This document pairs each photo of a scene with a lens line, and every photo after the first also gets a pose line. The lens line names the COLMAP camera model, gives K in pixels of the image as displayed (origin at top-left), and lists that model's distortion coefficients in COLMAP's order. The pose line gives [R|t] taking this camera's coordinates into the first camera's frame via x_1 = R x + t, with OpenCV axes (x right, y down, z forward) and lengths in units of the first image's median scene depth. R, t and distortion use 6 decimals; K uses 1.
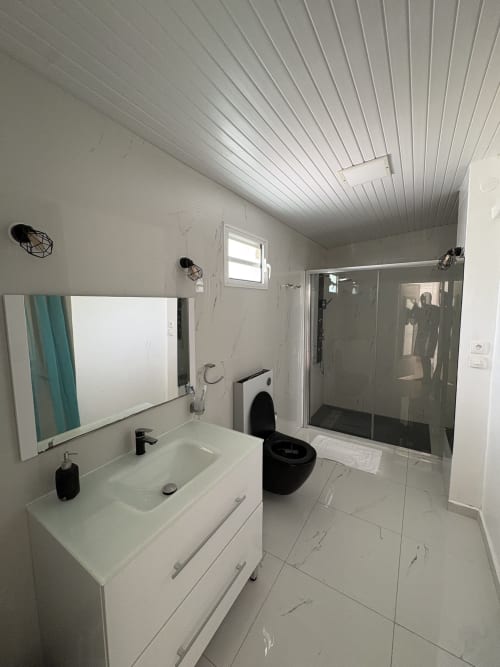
lens RADIAL K [[264.9, 0, 251.1], [0, 264.9, 332.7], [0, 0, 1]] dist [0.004269, -0.000700]
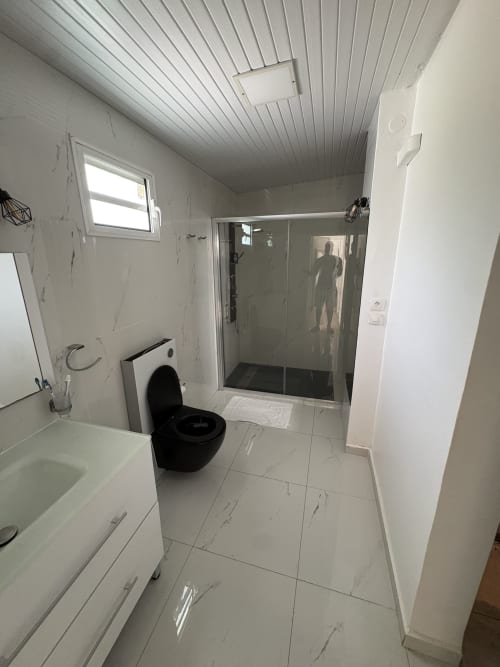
lens RADIAL K [[264.9, 0, 249.2], [0, 264.9, 331.4], [0, 0, 1]] dist [0.004269, -0.000700]
pose [[0.961294, -0.075136, 0.265083, 0.105703], [0.029114, 0.984413, 0.173448, -0.030233], [-0.273984, -0.159016, 0.948497, 0.148674]]
